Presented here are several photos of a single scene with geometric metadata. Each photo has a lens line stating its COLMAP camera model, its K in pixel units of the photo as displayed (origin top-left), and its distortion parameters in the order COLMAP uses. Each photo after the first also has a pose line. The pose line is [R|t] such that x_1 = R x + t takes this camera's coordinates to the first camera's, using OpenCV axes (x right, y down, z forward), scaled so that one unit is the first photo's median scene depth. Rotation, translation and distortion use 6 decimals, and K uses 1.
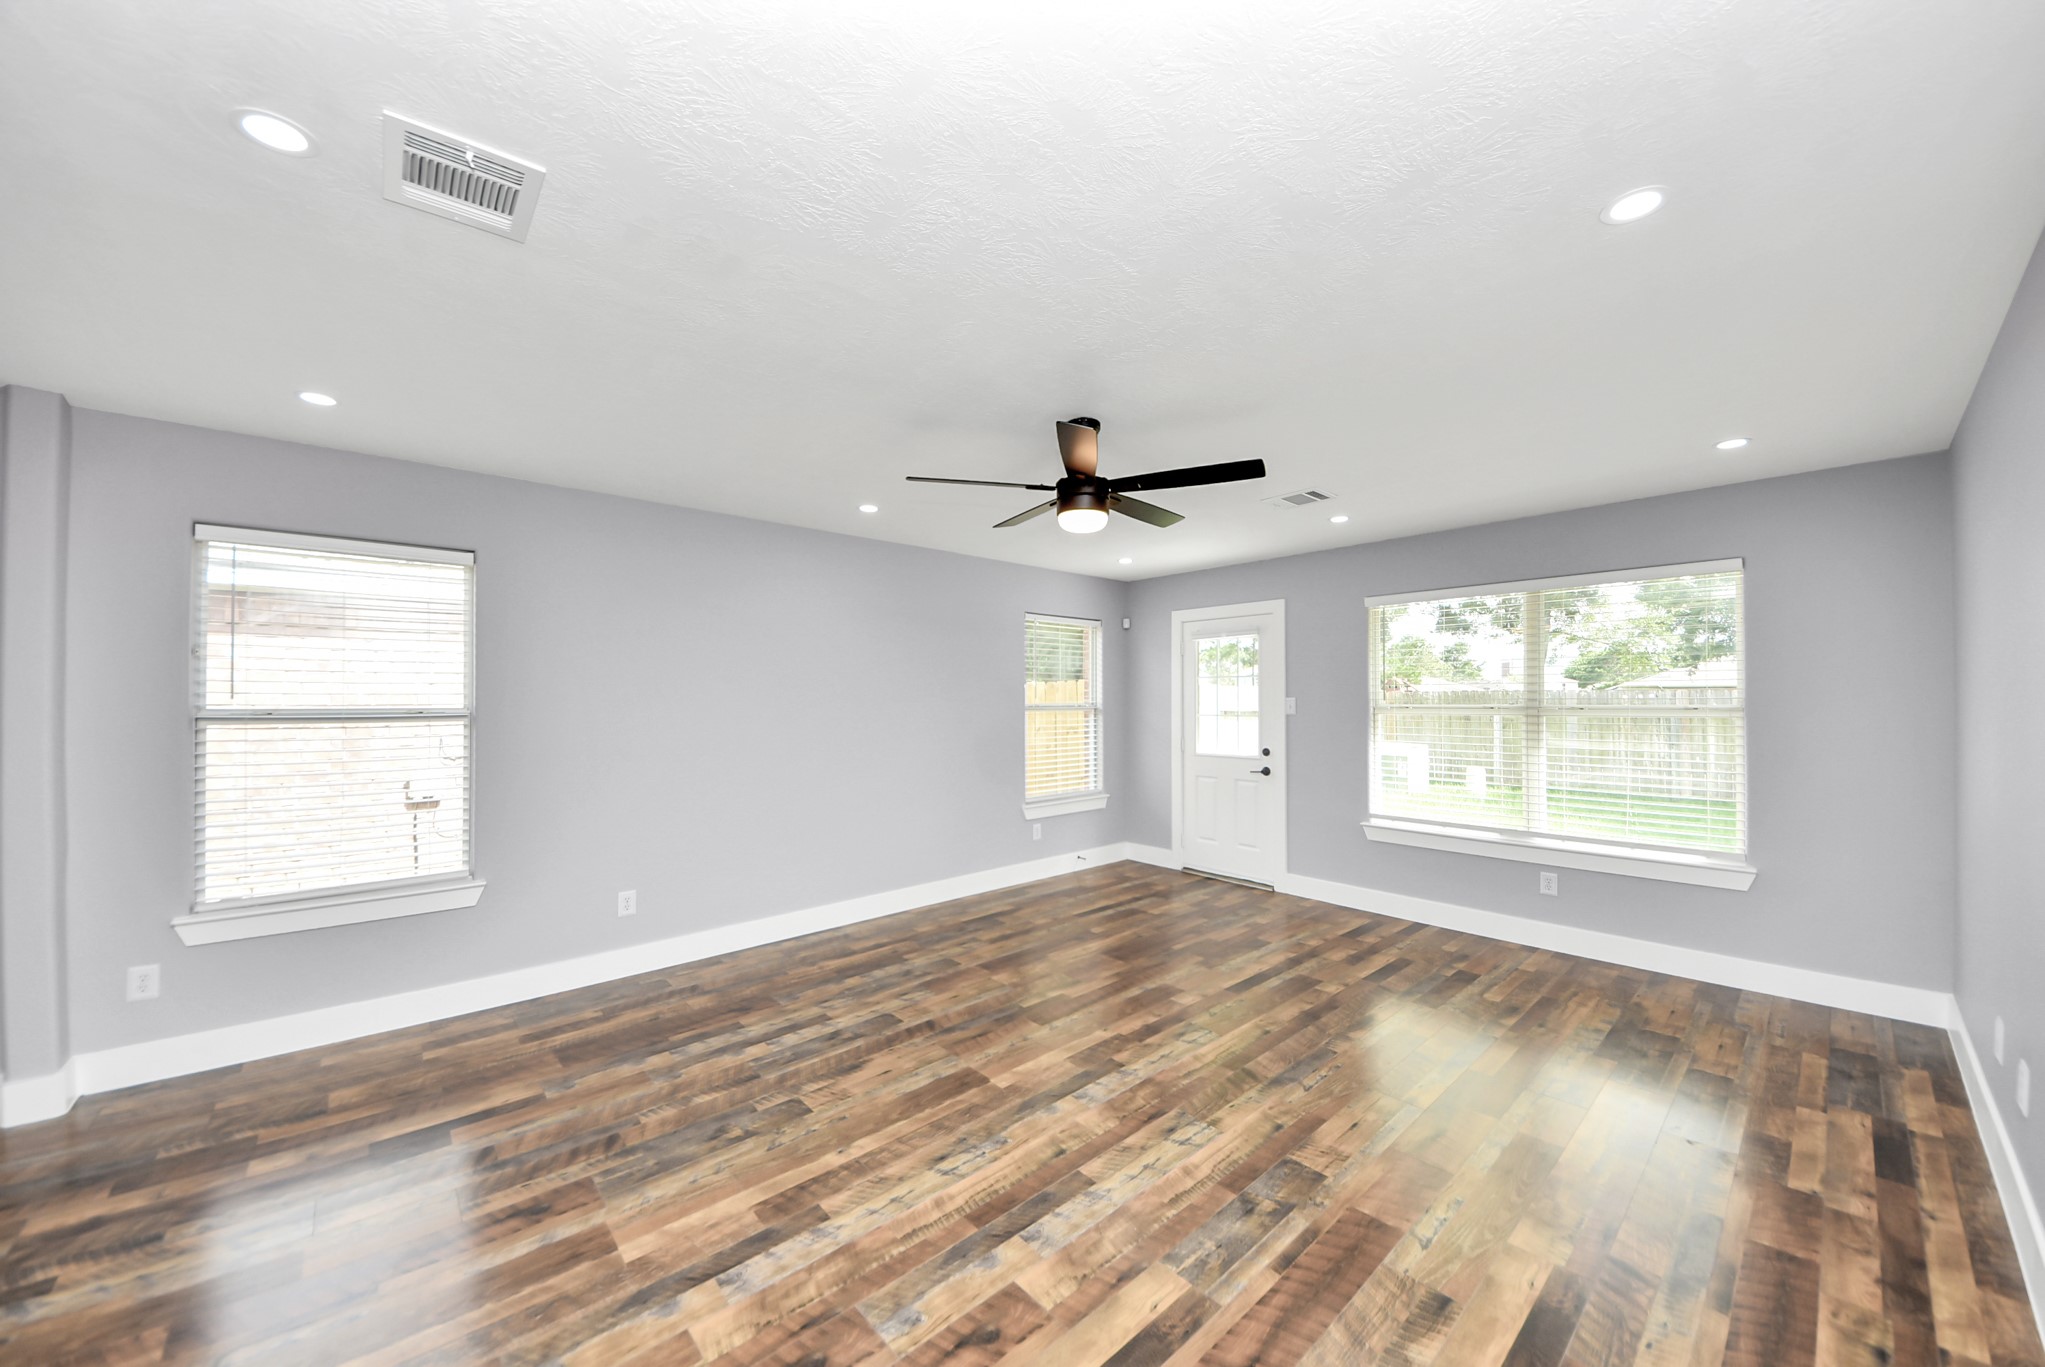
lens RADIAL K [[750.4, 0, 1017.3], [0, 750.4, 693.2], [0, 0, 1]] dist [0.001184, -0.000165]
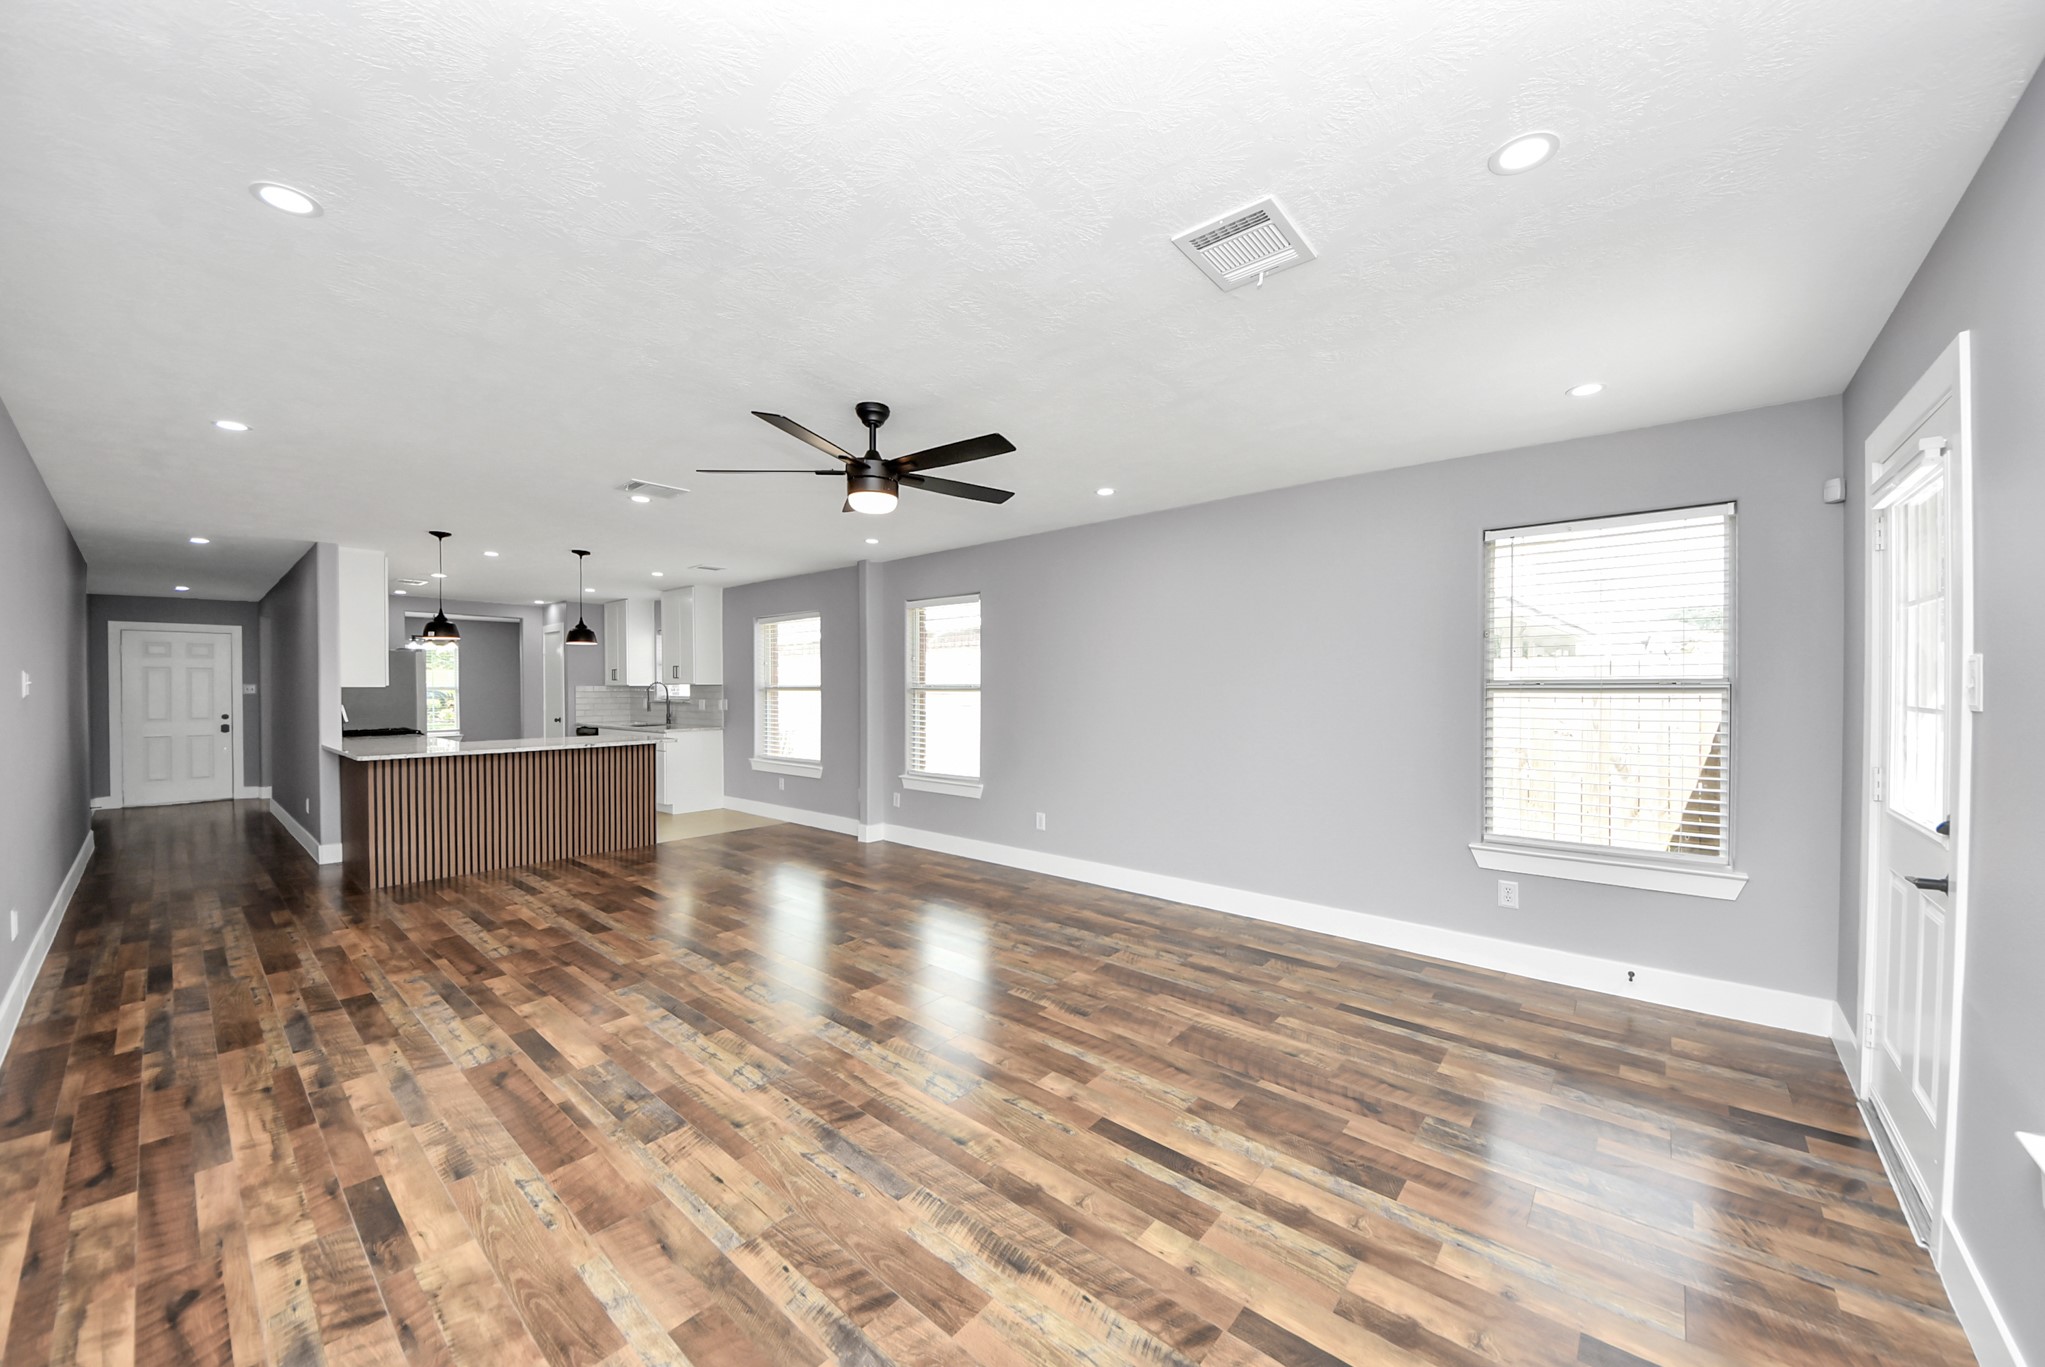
lens RADIAL K [[750.4, 0, 1017.3], [0, 750.4, 693.2], [0, 0, 1]] dist [0.001184, -0.000165]
pose [[0.130194, 0.029276, -0.991056, 0.854946], [0.002060, 0.999554, 0.029798, 0.007639], [0.991486, -0.005921, 0.130076, 0.802572]]
